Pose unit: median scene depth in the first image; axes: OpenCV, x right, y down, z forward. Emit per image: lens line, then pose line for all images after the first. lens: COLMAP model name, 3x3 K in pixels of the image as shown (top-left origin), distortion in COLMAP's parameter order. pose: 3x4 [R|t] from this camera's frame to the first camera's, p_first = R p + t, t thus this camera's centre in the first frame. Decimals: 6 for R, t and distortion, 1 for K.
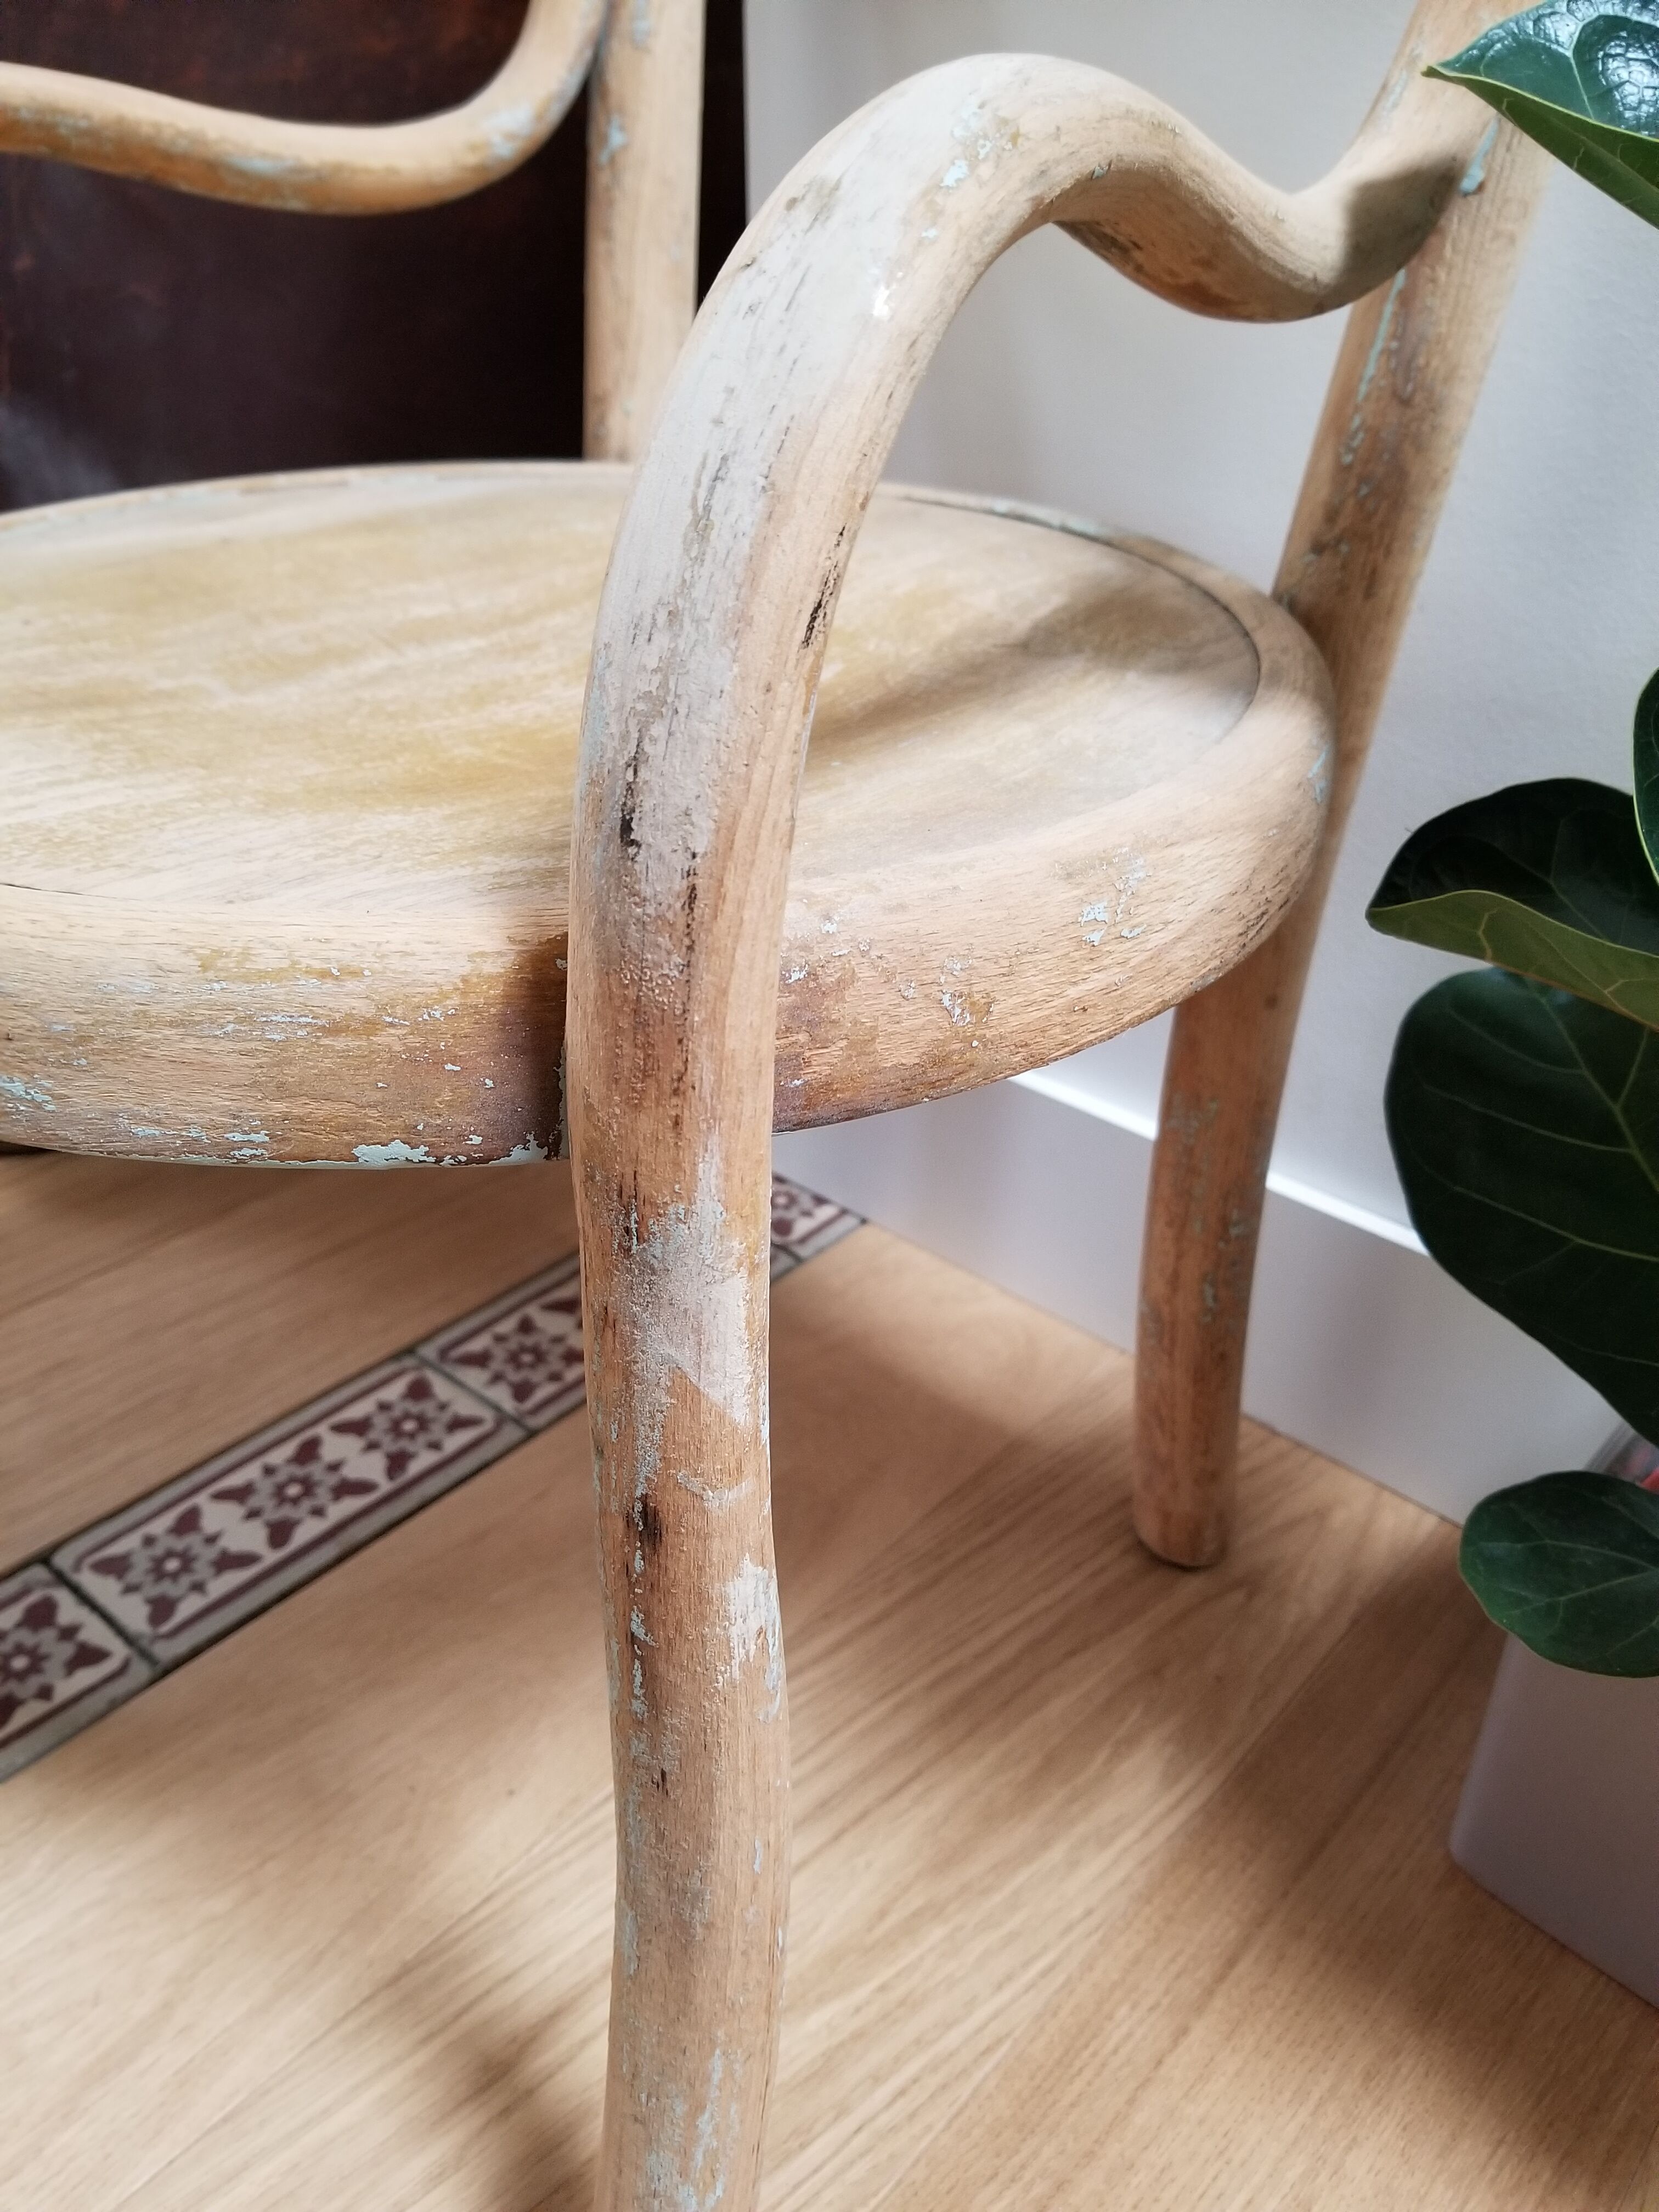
lens RADIAL K [[1764.5, 0, 840.1], [0, 1764.5, 1106.4], [0, 0, 1]] dist [0.063921, -0.147806]
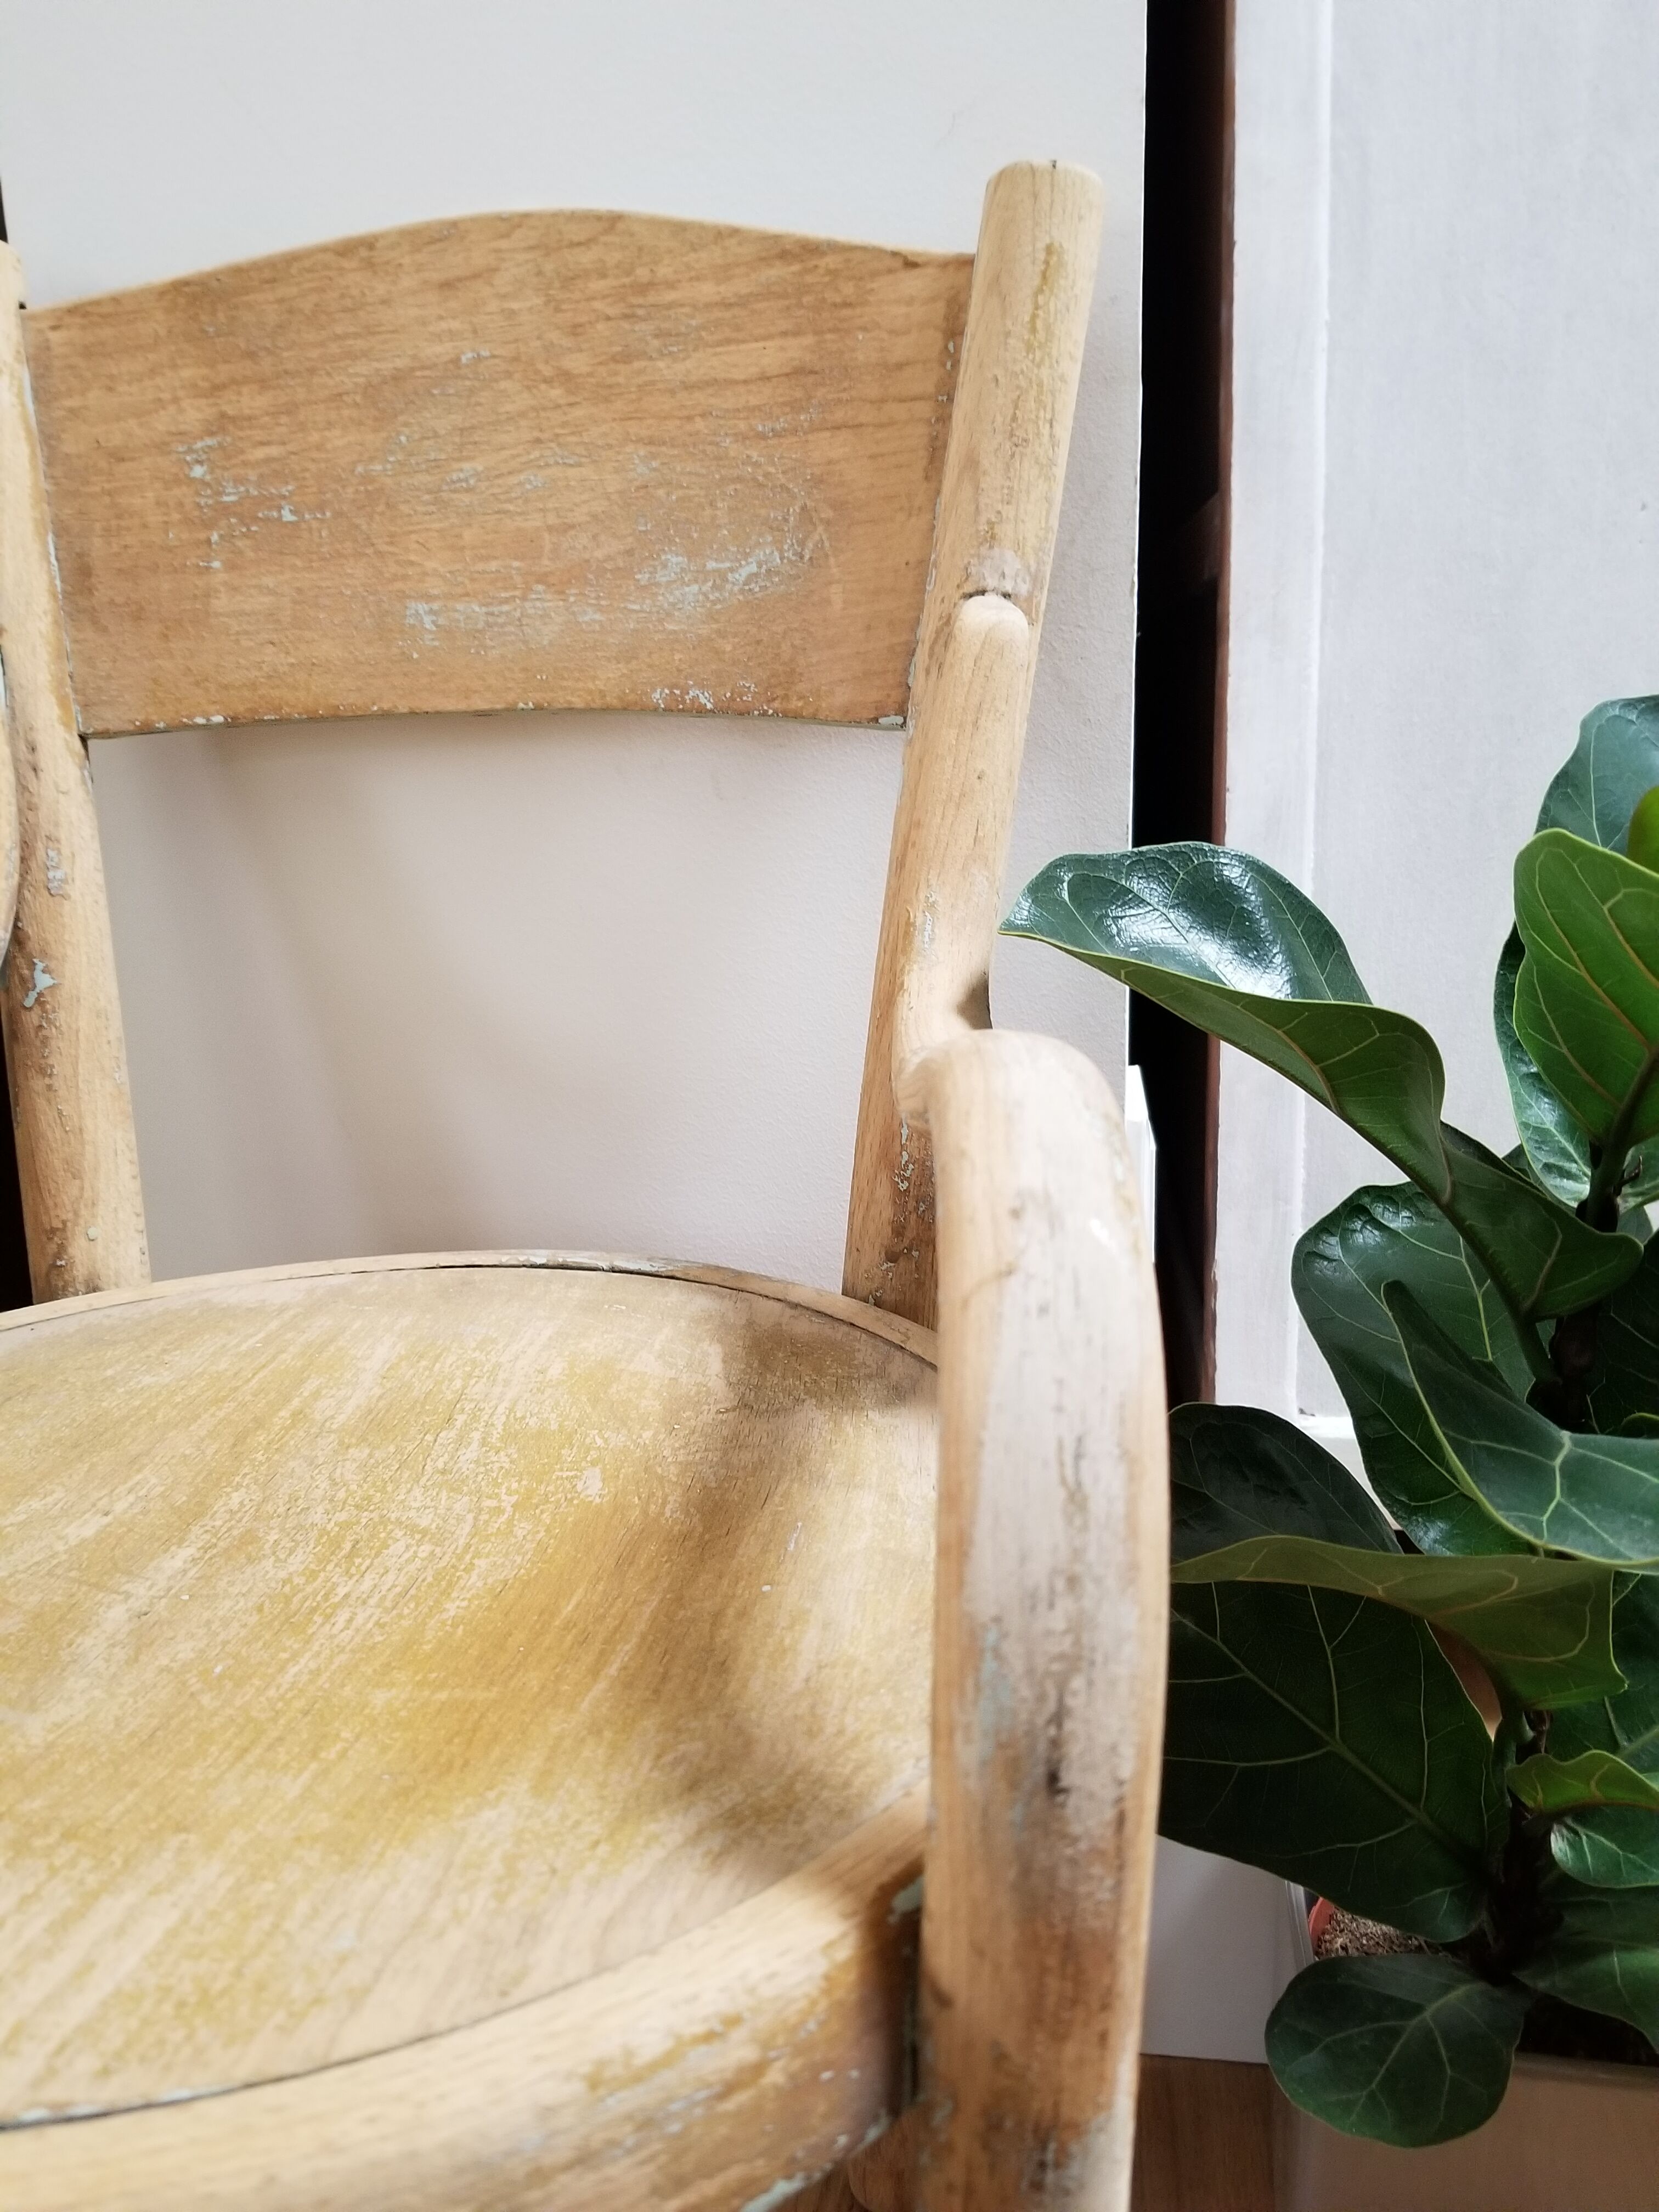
lens RADIAL K [[1764.5, 0, 840.1], [0, 1764.5, 1106.4], [0, 0, 1]] dist [0.063921, -0.147806]
pose [[0.827548, -0.164923, 0.536623, -0.671828], [0.315179, 0.927503, -0.200997, -0.327516], [-0.464571, 0.335467, 0.819534, 0.035340]]
